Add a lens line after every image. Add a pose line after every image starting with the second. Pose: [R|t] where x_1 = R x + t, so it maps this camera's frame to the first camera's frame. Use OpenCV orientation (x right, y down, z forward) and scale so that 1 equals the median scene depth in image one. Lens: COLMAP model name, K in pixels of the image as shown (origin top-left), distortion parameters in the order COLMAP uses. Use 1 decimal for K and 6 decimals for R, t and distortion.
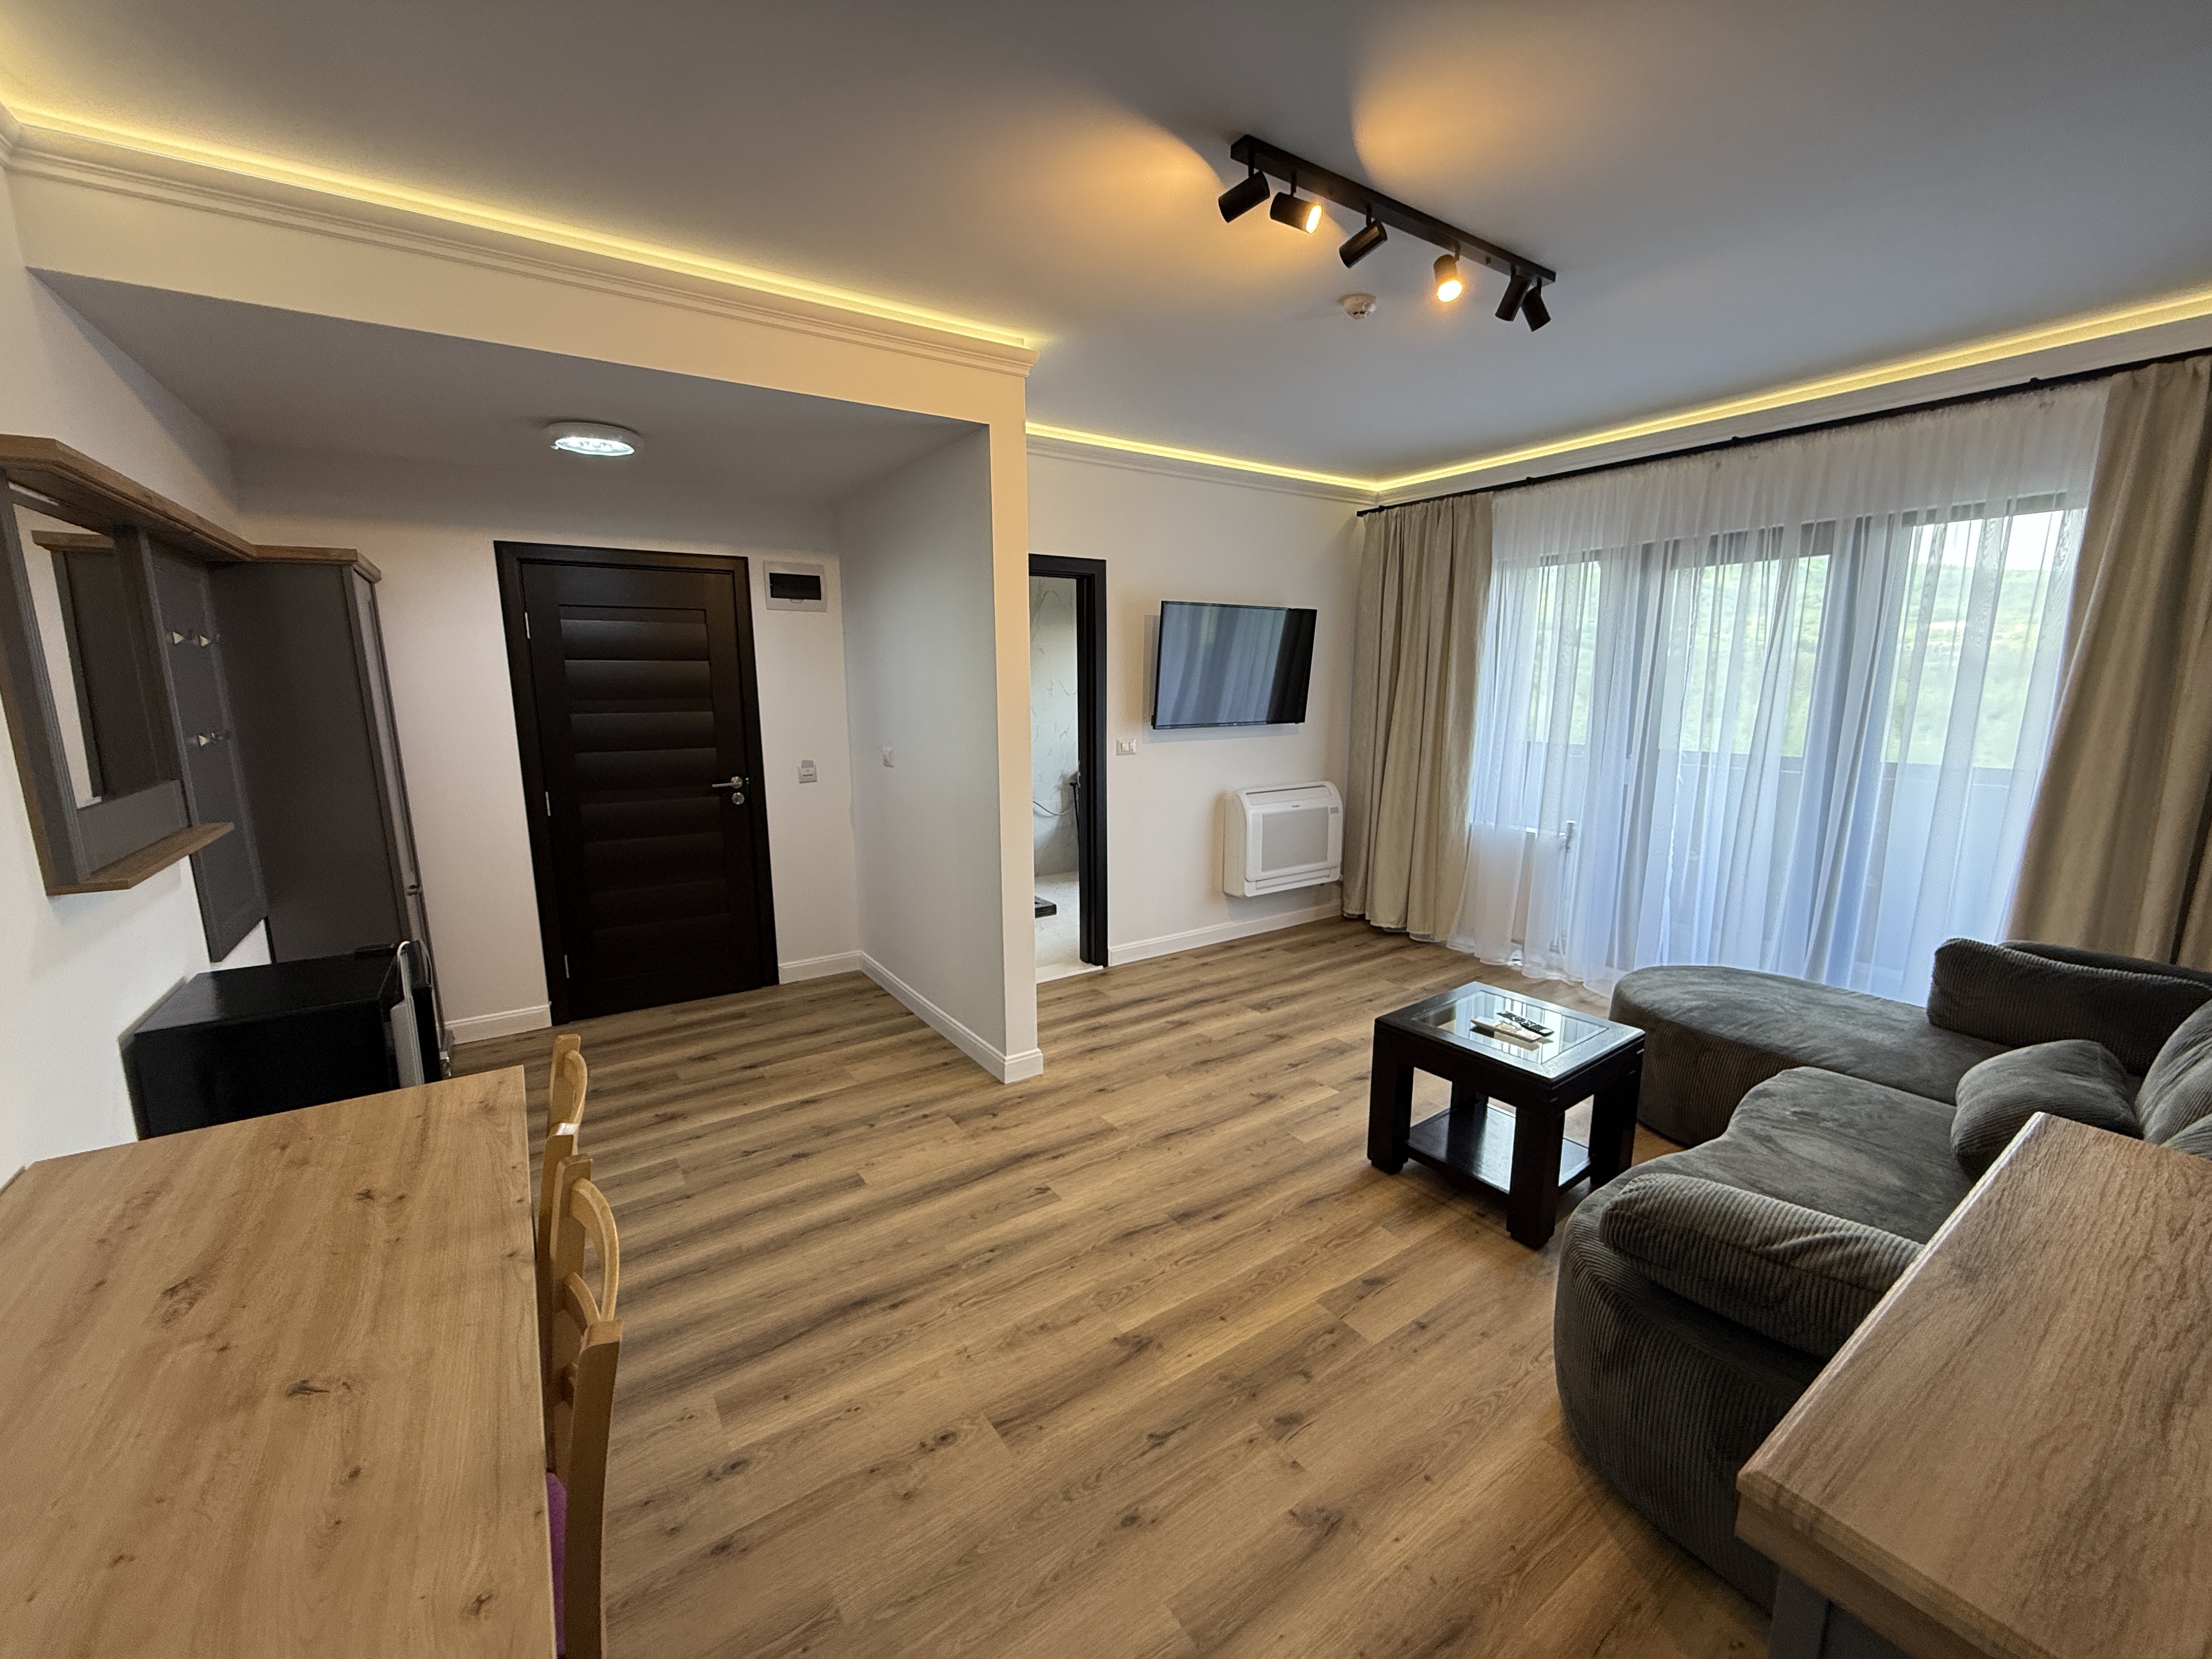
lens RADIAL K [[879.1, 0, 1103.5], [0, 879.1, 836.5], [0, 0, 1]] dist [-0.000985, -0.000577]
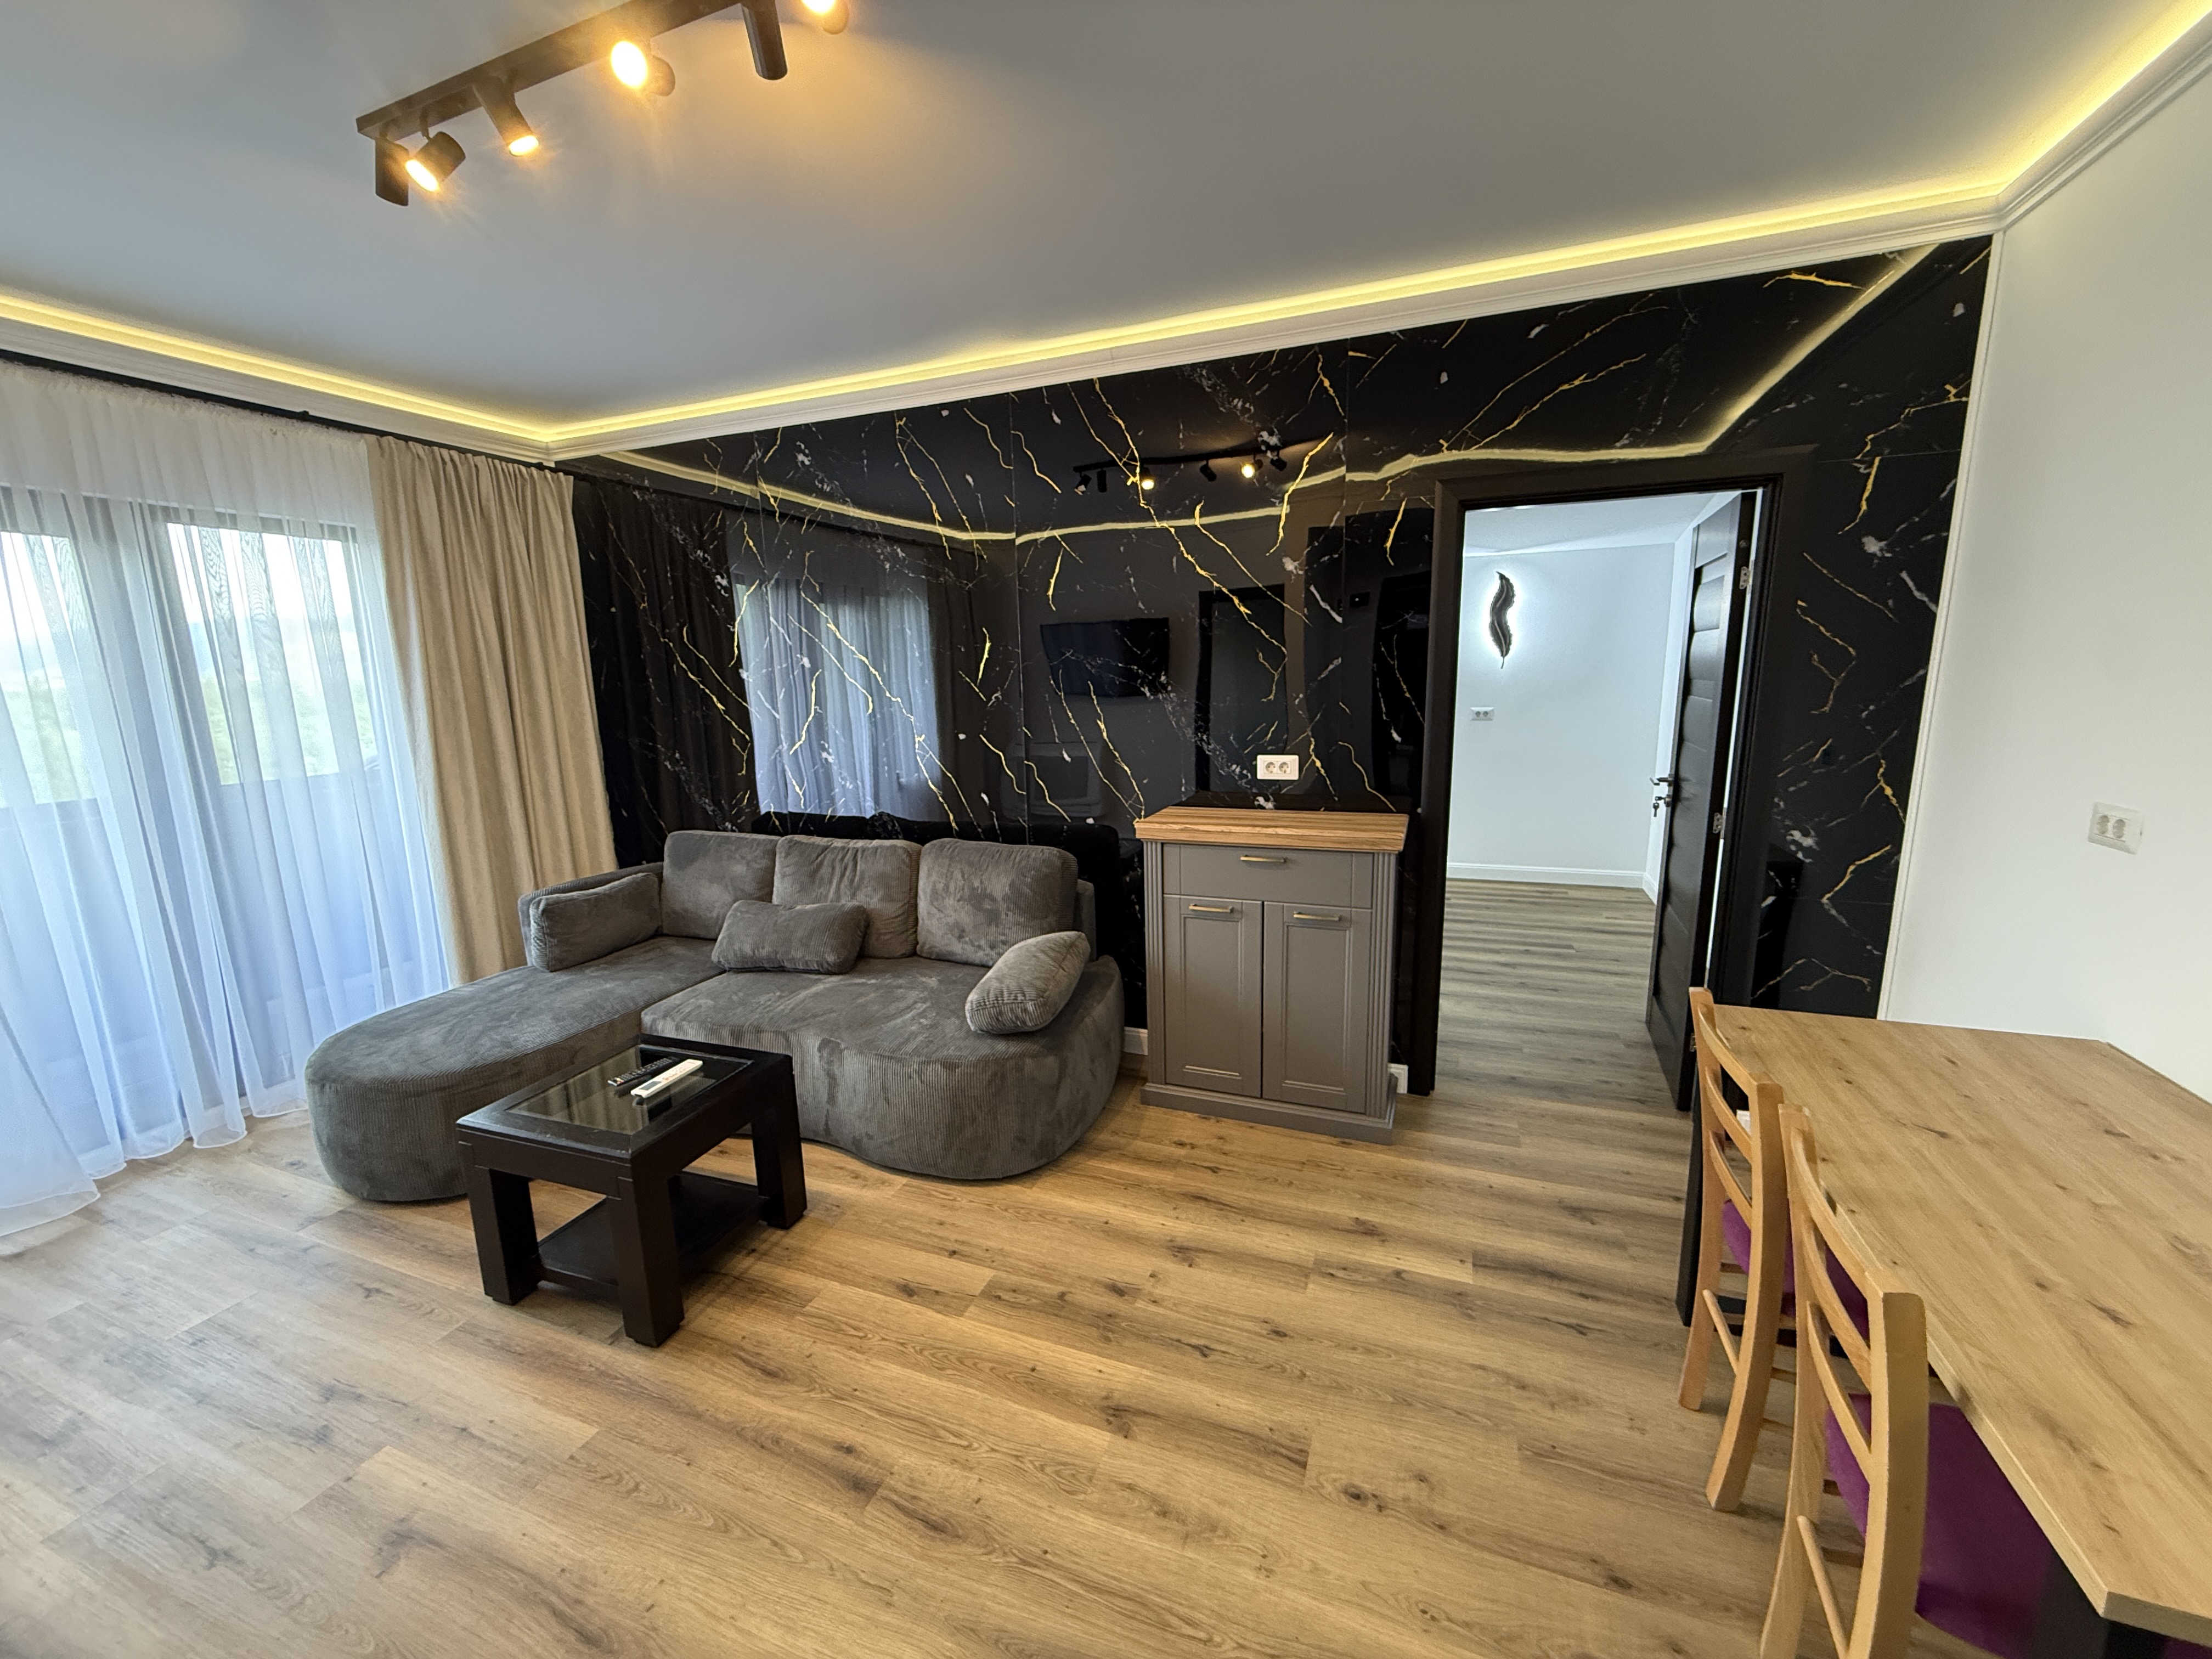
lens RADIAL K [[879.1, 0, 1098.0], [0, 879.1, 836.8], [0, 0, 1]] dist [-0.000985, -0.000577]
pose [[-0.558724, -0.137858, 0.817816, -0.534648], [0.175388, 0.944146, 0.278976, -0.204160], [-0.810596, 0.299306, -0.503338, 1.154115]]
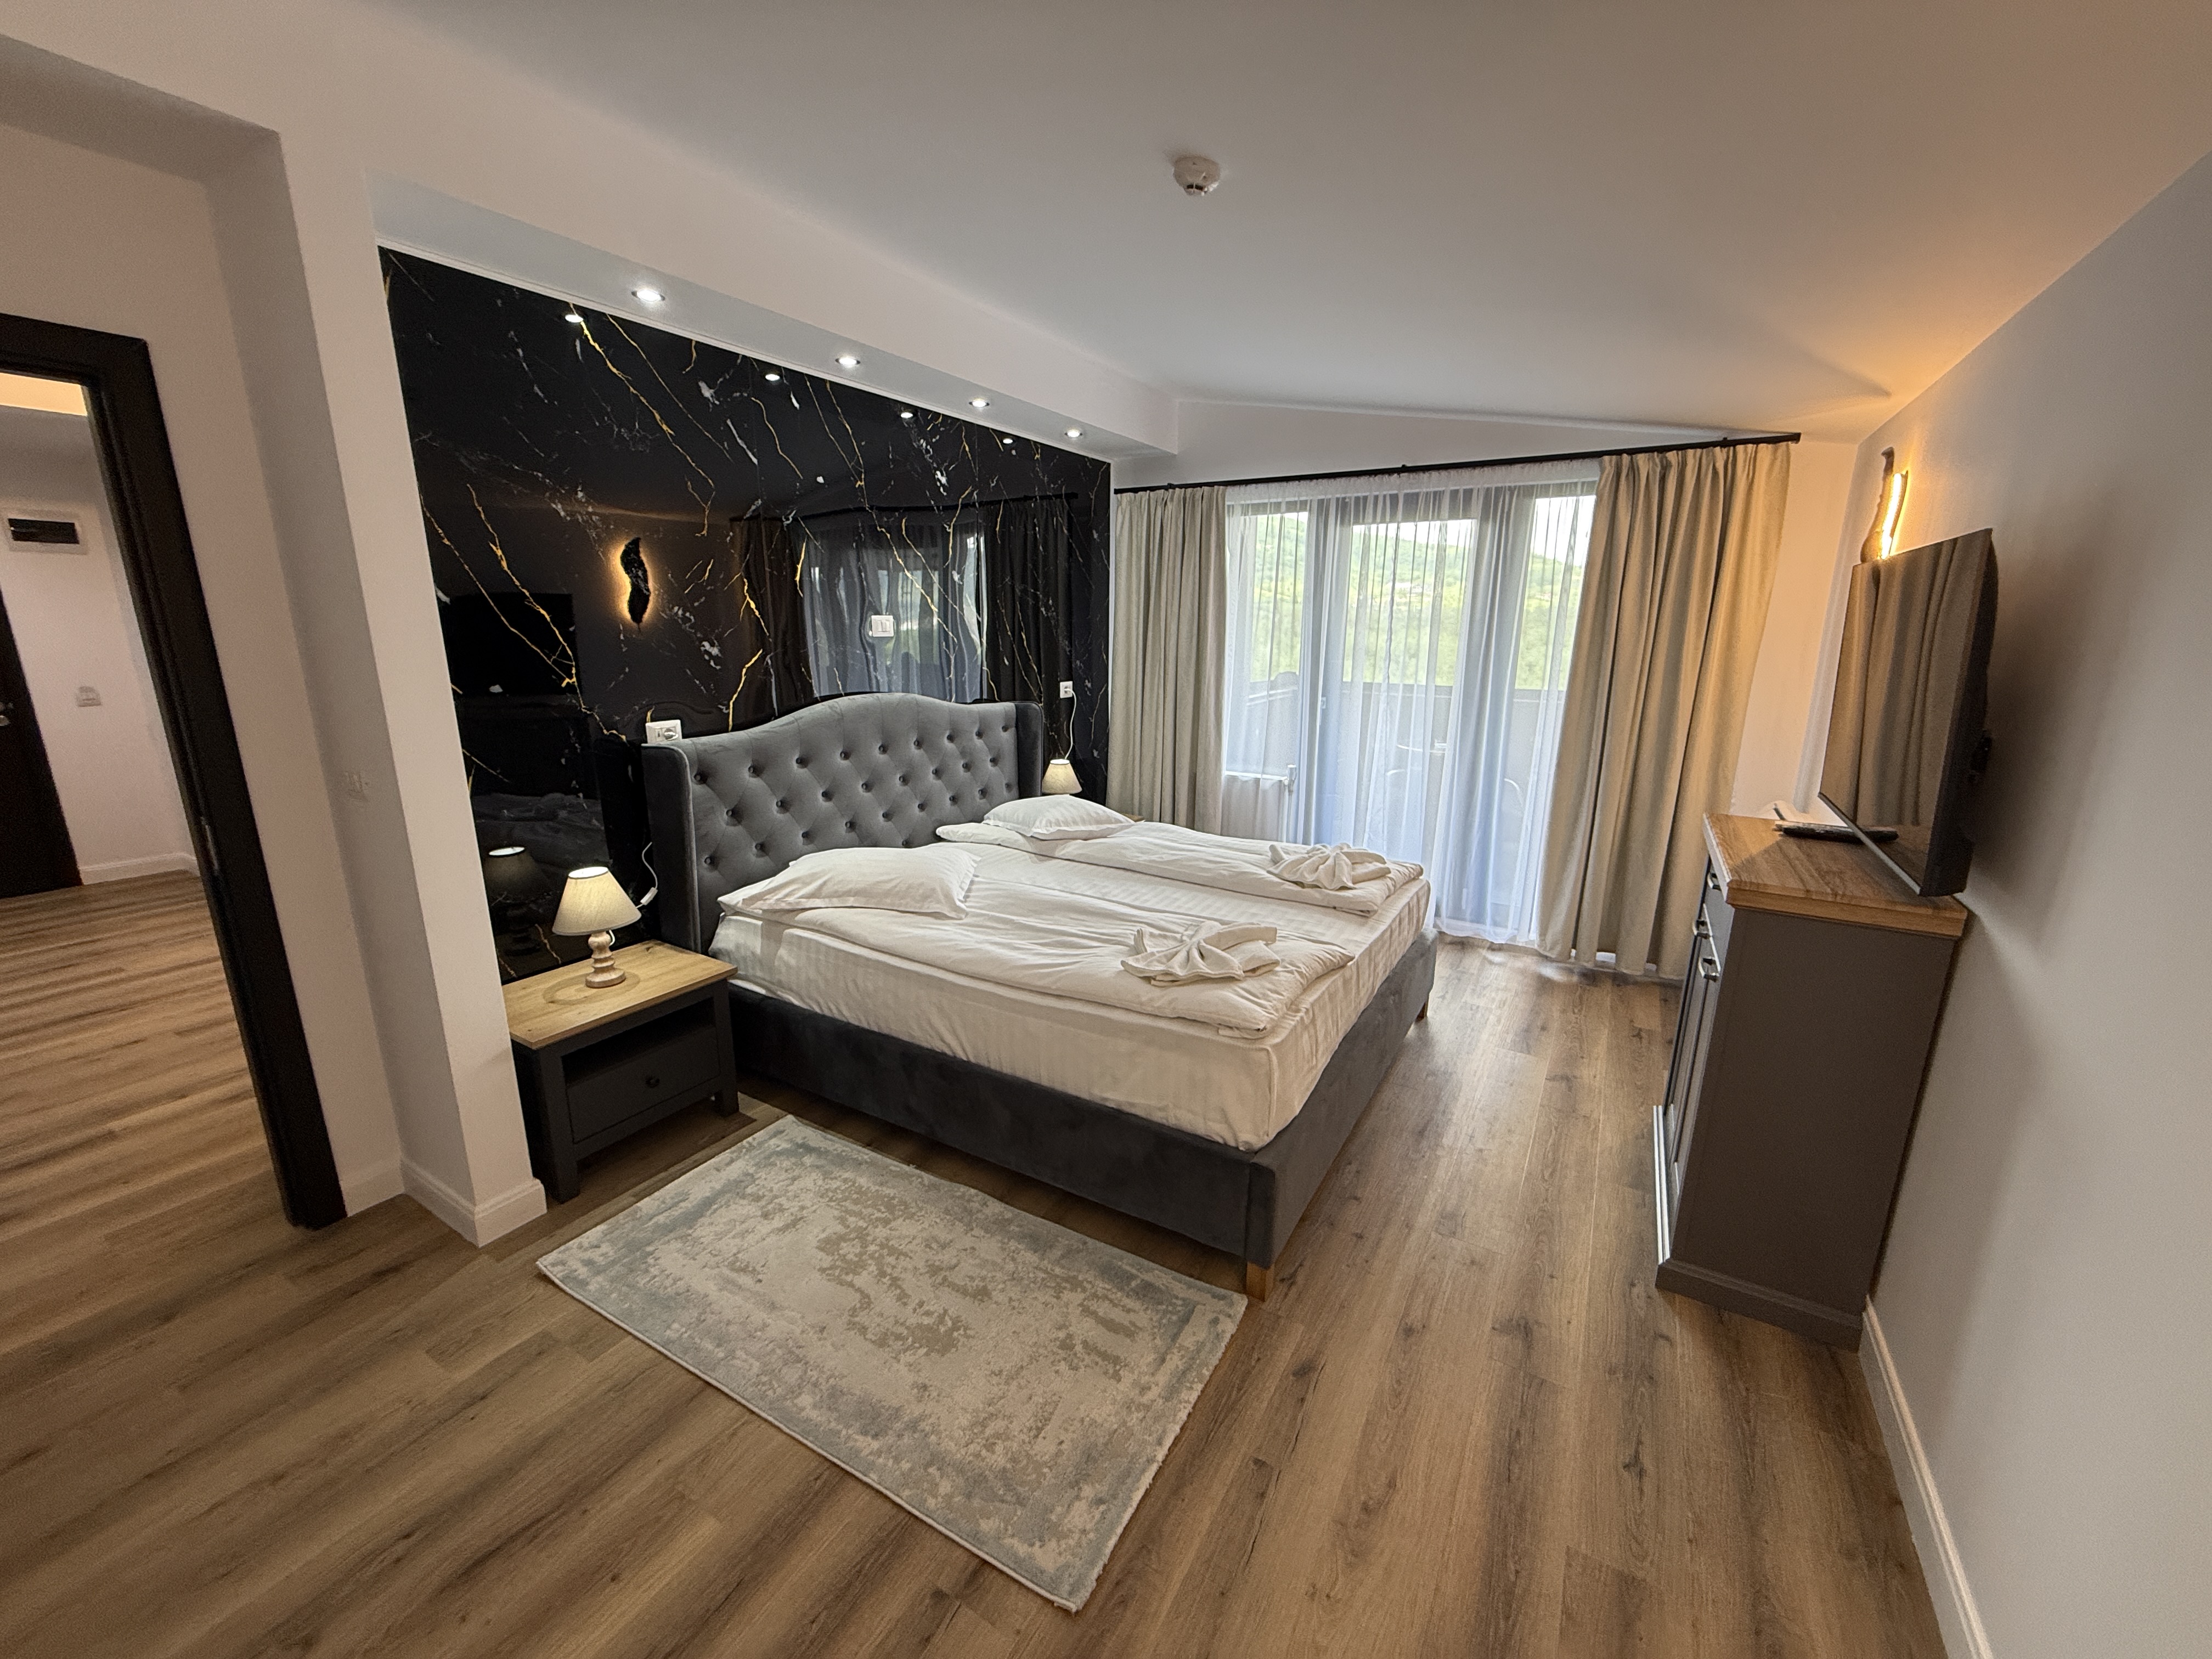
lens RADIAL K [[879.1, 0, 1103.3], [0, 879.1, 832.4], [0, 0, 1]] dist [-0.000985, -0.000577]
pose [[0.906730, -0.086939, 0.412653, 0.716310], [0.063755, 0.995532, 0.069651, 0.204462], [-0.416865, -0.036846, 0.908221, -1.132534]]
